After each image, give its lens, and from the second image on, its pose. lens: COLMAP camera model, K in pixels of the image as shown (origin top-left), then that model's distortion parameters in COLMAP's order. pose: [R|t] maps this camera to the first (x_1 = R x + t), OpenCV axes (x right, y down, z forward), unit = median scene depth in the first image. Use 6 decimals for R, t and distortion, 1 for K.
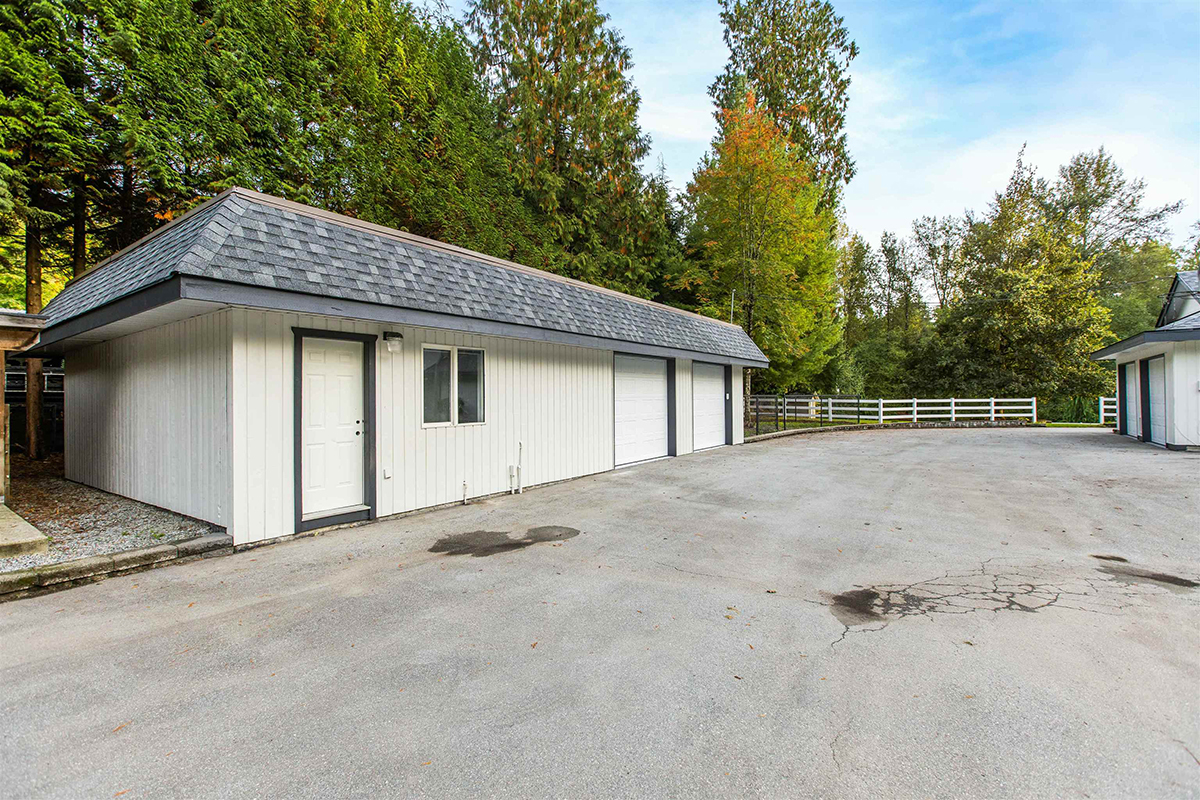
lens RADIAL K [[534.5, 0, 598.4], [0, 534.5, 393.0], [0, 0, 1]] dist [-0.001309, -0.000627]
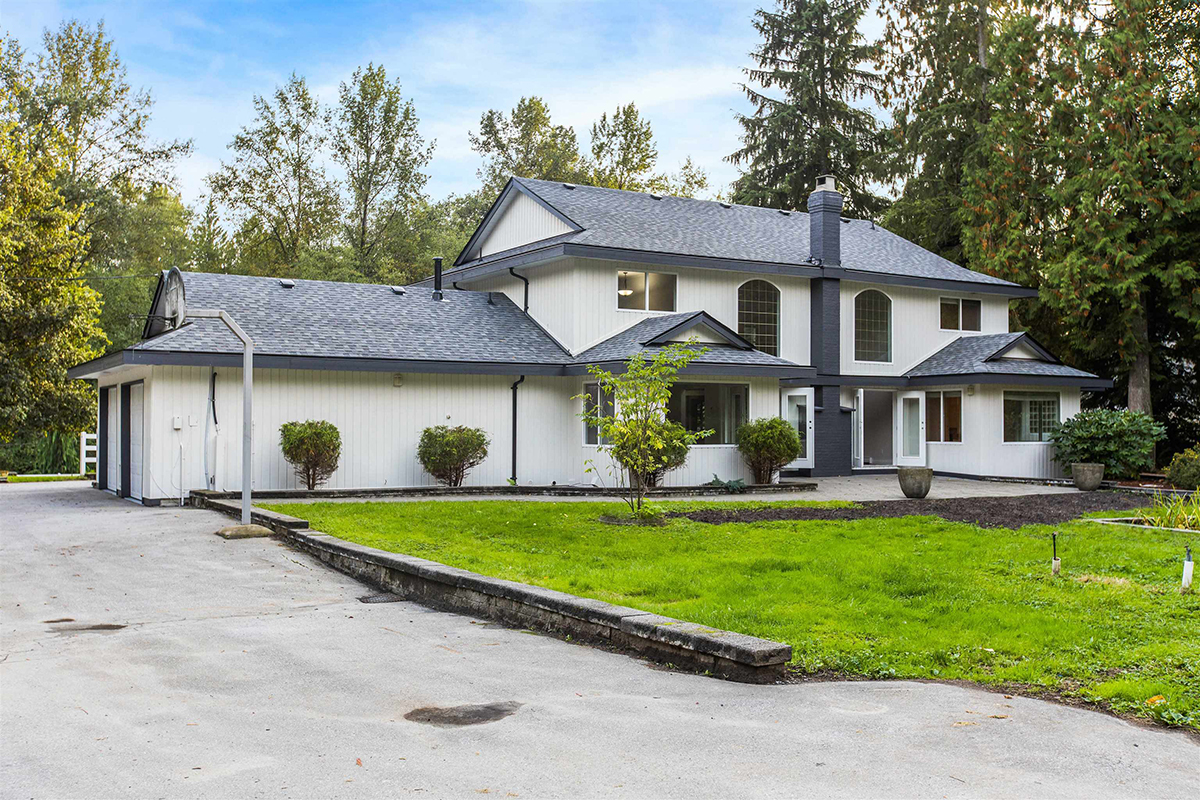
lens RADIAL K [[1161.1, 0, 600.0], [0, 1161.1, 400.0], [0, 0, 1]] dist [-0.003034, -0.011579]
pose [[0.392183, 0.030057, 0.919396, -0.076240], [-0.016311, 0.999536, -0.025720, -0.004686], [-0.919743, -0.004909, 0.392491, -0.093310]]
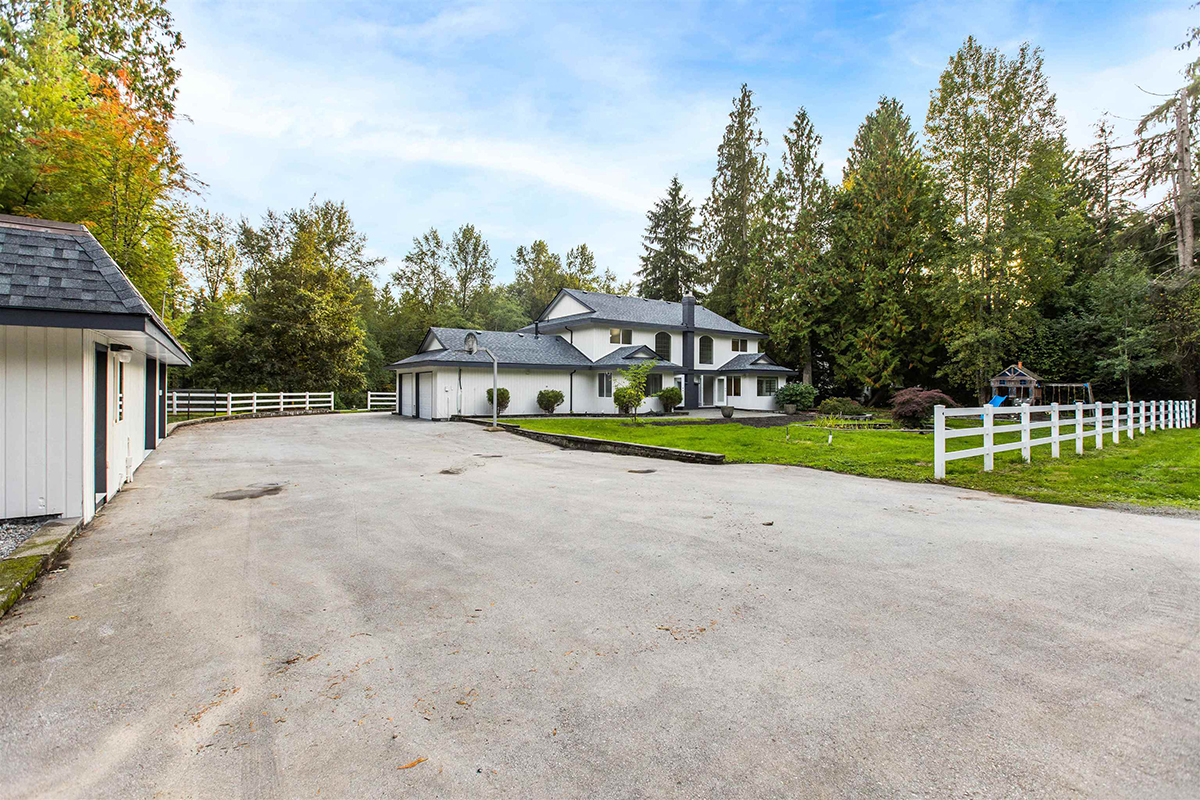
lens RADIAL K [[541.9, 0, 599.3], [0, 541.9, 384.0], [0, 0, 1]] dist [-0.001060, -0.000213]
pose [[0.320030, 0.016992, 0.947255, -0.230575], [-0.017720, 0.999772, -0.011948, -0.006017], [-0.947242, -0.012962, 0.320258, -0.076922]]
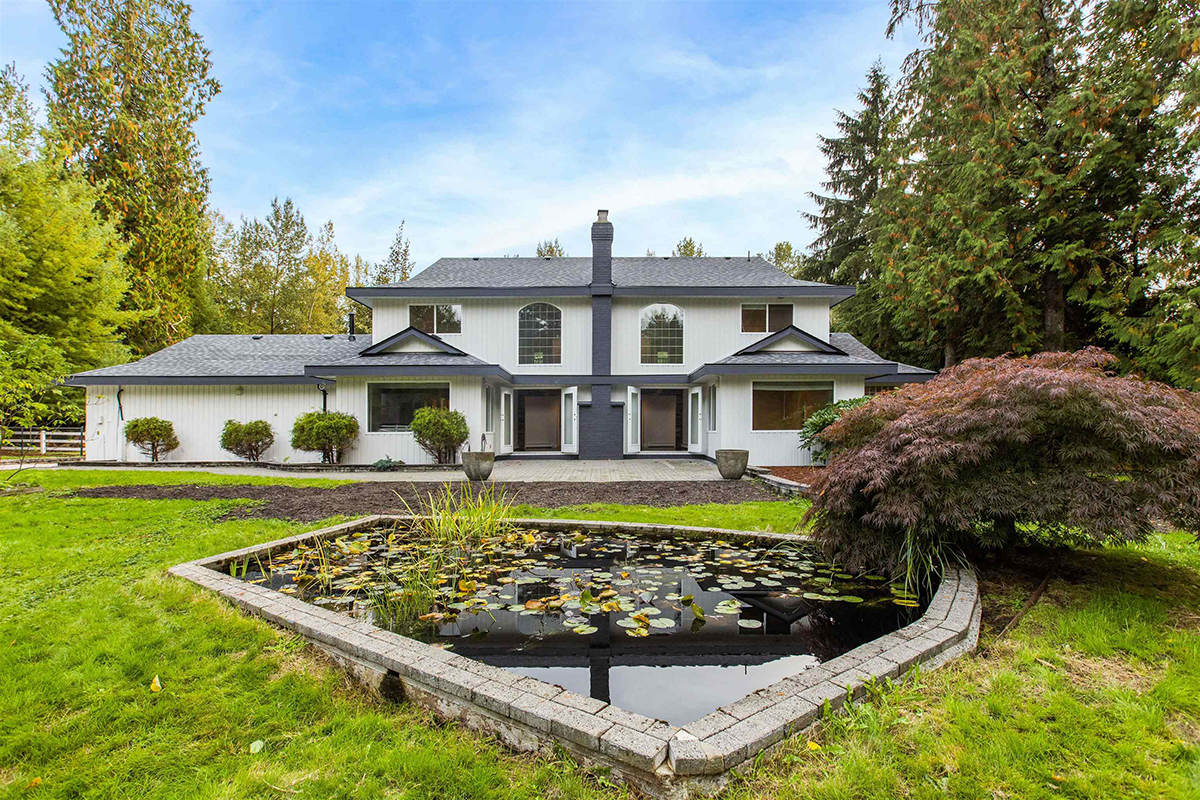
lens RADIAL K [[556.1, 0, 600.6], [0, 556.1, 439.0], [0, 0, 1]] dist [0.001107, 0.000170]
pose [[0.804017, 0.000378, 0.594607, 0.469759], [-0.009697, 0.999875, 0.012478, 0.001950], [-0.594528, -0.015798, 0.803920, -0.307036]]
